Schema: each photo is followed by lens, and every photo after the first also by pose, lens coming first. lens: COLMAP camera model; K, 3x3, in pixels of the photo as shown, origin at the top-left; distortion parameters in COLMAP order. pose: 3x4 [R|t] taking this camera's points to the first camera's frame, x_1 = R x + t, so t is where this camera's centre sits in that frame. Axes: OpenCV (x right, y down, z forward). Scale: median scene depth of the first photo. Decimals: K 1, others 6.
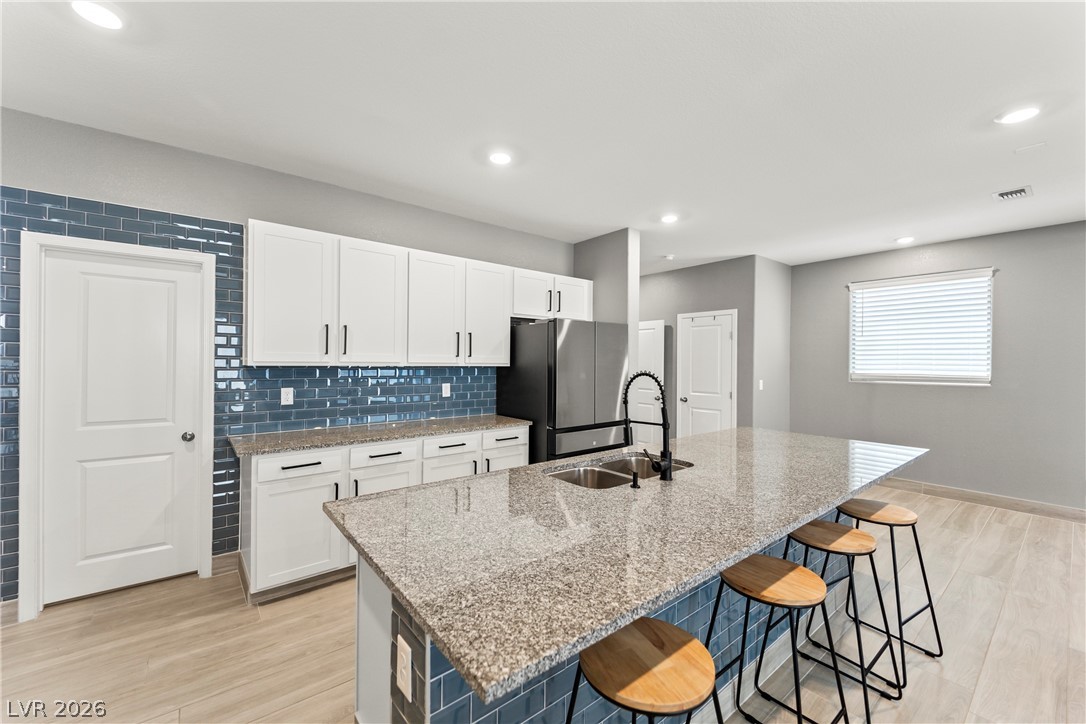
lens RADIAL K [[436.8, 0, 542.0], [0, 436.8, 359.5], [0, 0, 1]] dist [0.018550, -0.010268]
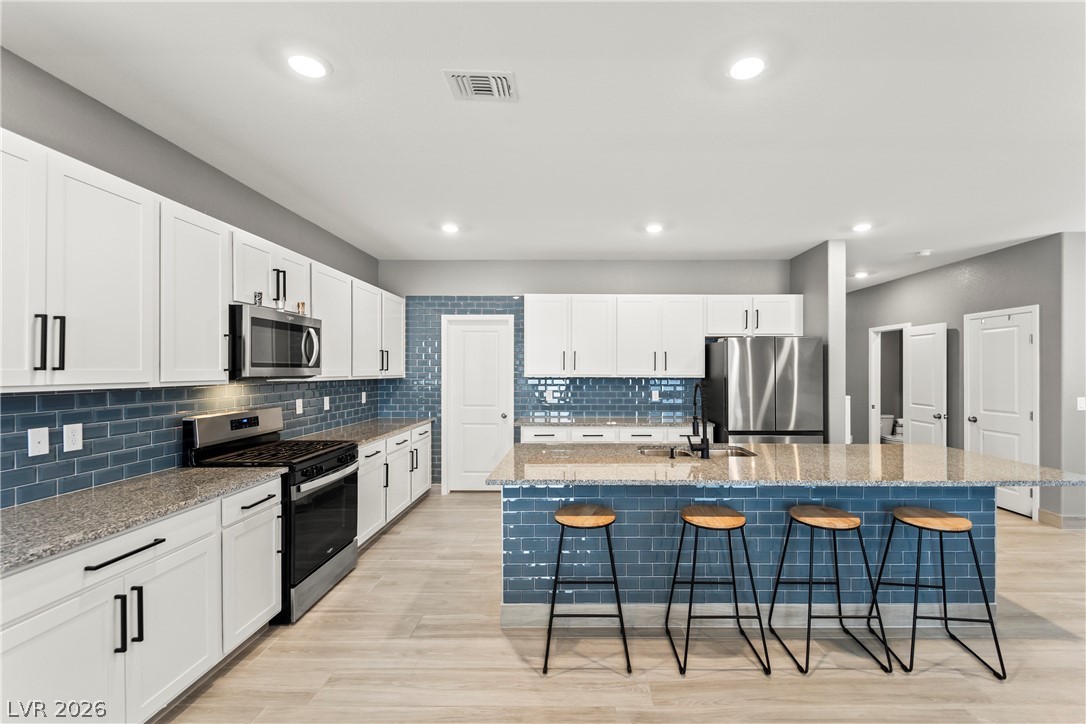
lens RADIAL K [[436.8, 0, 565.4], [0, 436.8, 369.6], [0, 0, 1]] dist [0.018550, -0.010268]
pose [[0.776673, -0.008313, -0.629849, 0.444334], [0.007572, 0.999964, -0.003860, -0.005591], [0.629858, -0.001771, 0.776708, -0.204814]]
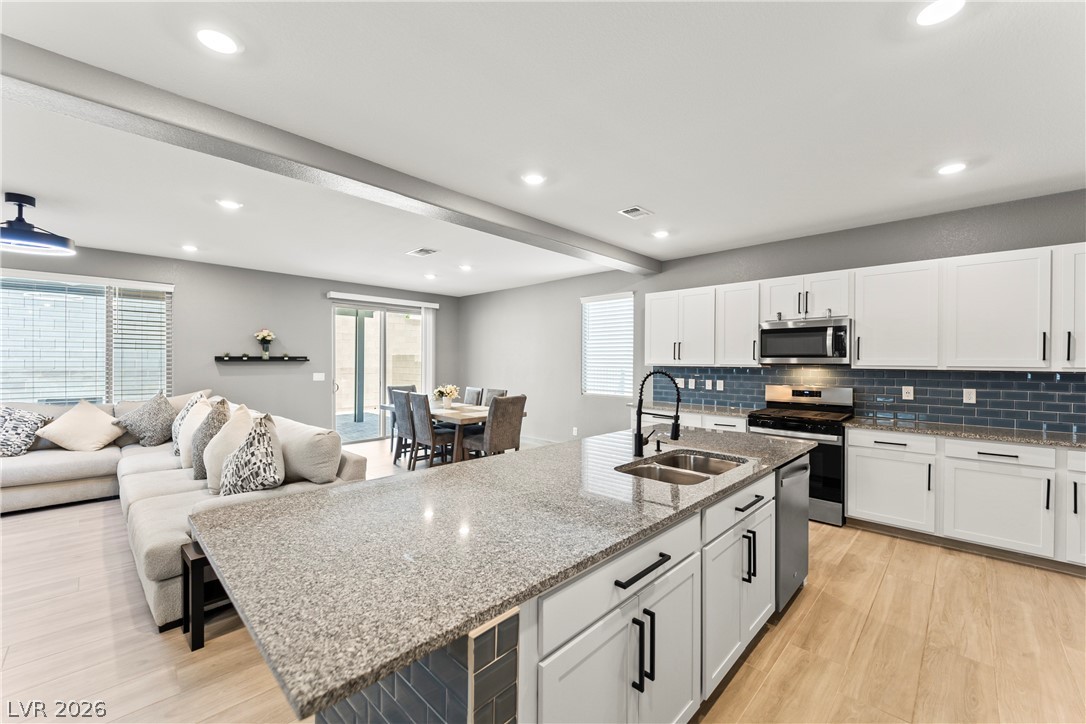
lens RADIAL K [[436.8, 0, 541.3], [0, 436.8, 363.2], [0, 0, 1]] dist [0.018550, -0.010268]
pose [[-0.989967, -0.014418, -0.140565, 0.392557], [-0.014627, 0.999893, 0.000460, 0.009037], [0.140543, 0.002511, -0.990071, 1.258710]]
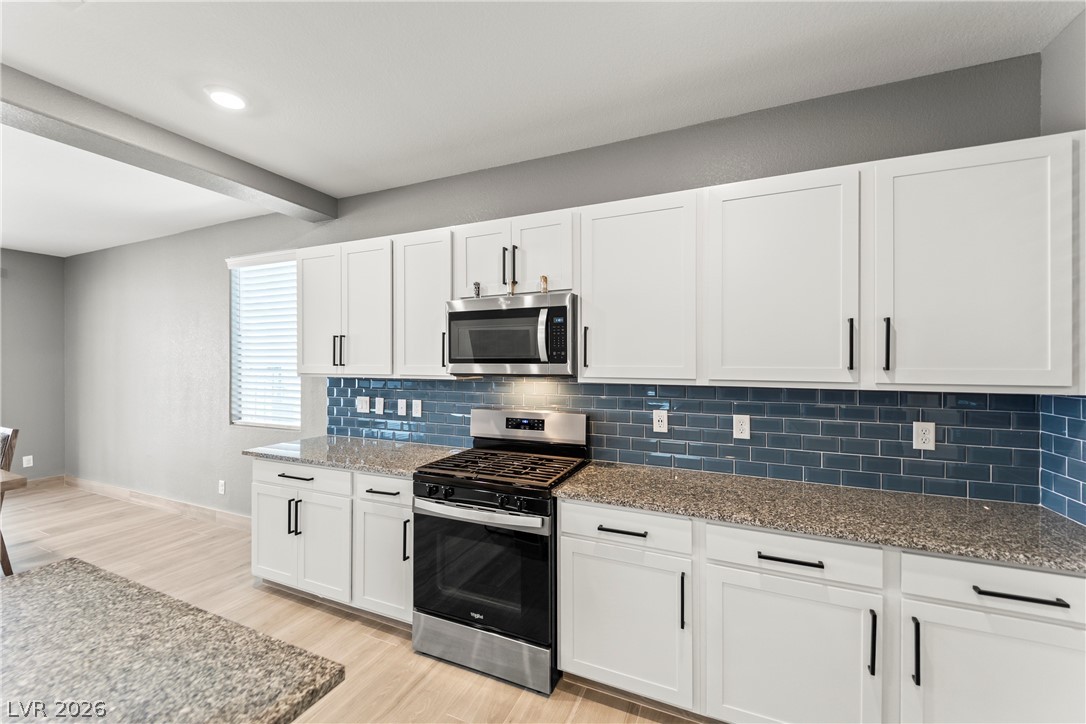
lens RADIAL K [[436.8, 0, 543.9], [0, 436.8, 358.1], [0, 0, 1]] dist [0.018550, -0.010268]
pose [[-0.881518, -0.009079, -0.472063, -0.241802], [-0.005479, 0.999944, -0.009000, -0.019566], [0.472119, -0.005347, -0.881519, 0.766024]]
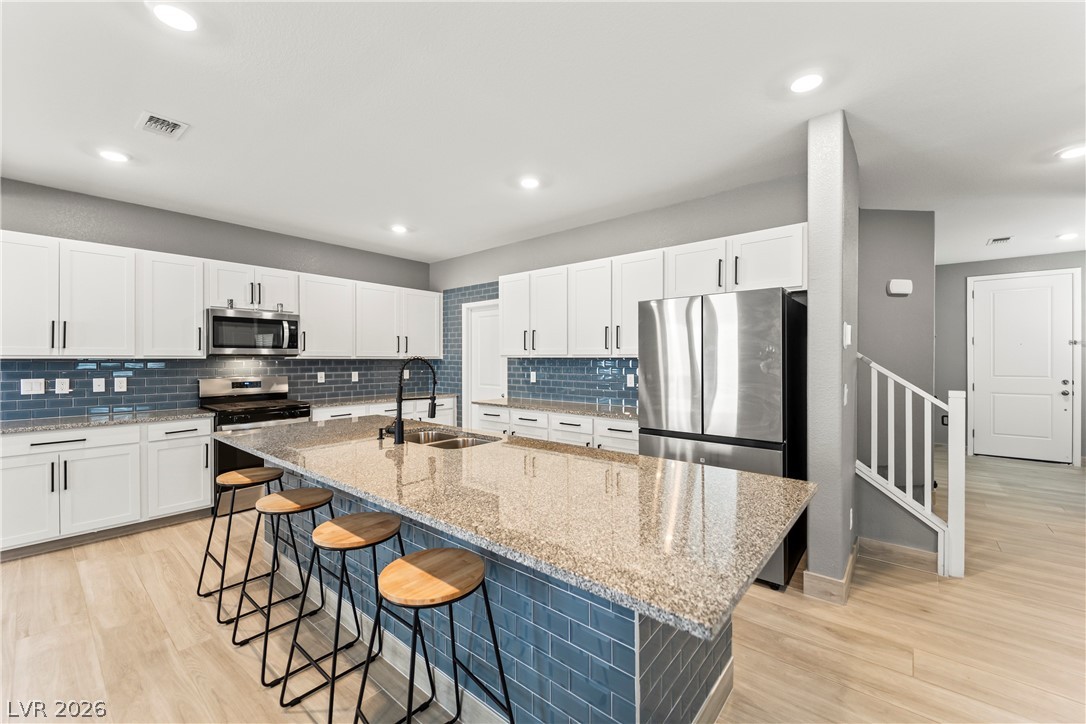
lens RADIAL K [[436.8, 0, 536.7], [0, 436.8, 355.3], [0, 0, 1]] dist [0.018550, -0.010268]
pose [[0.206923, -0.016535, -0.978218, 0.882534], [0.005419, 0.999861, -0.015755, 0.027105], [0.978342, -0.002041, 0.206984, 0.644879]]
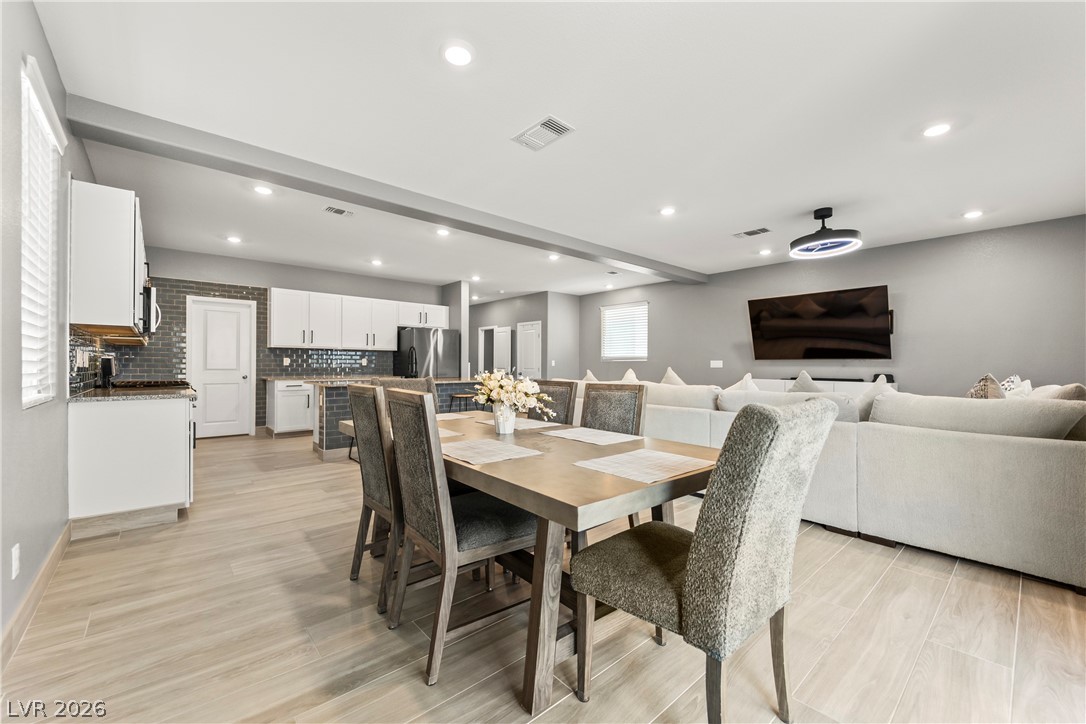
lens RADIAL K [[436.8, 0, 544.9], [0, 436.8, 360.3], [0, 0, 1]] dist [0.018550, -0.010268]
pose [[0.997809, -0.006609, 0.065831, 0.542999], [0.007097, 0.999949, -0.007182, 0.091938], [-0.065780, 0.007633, 0.997805, -1.213574]]
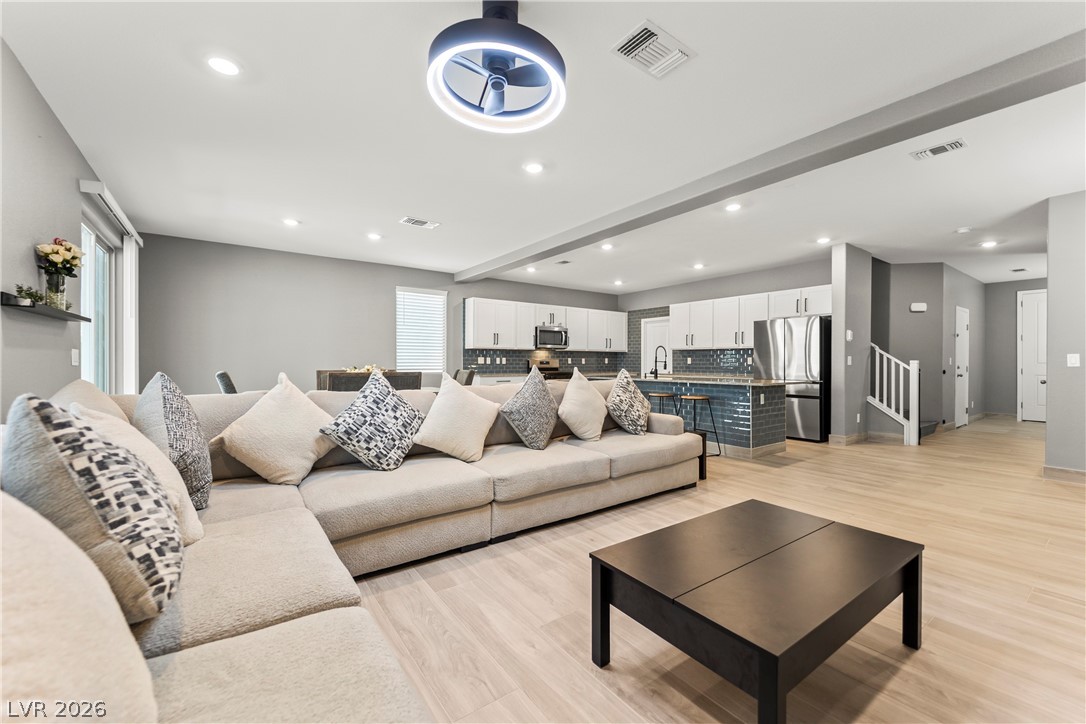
lens RADIAL K [[436.8, 0, 534.2], [0, 436.8, 360.4], [0, 0, 1]] dist [0.018550, -0.010268]
pose [[-0.033976, -0.013167, -0.999336, 2.084695], [0.000061, 0.999913, -0.013177, 0.109172], [0.999423, -0.000509, -0.033972, 0.098889]]
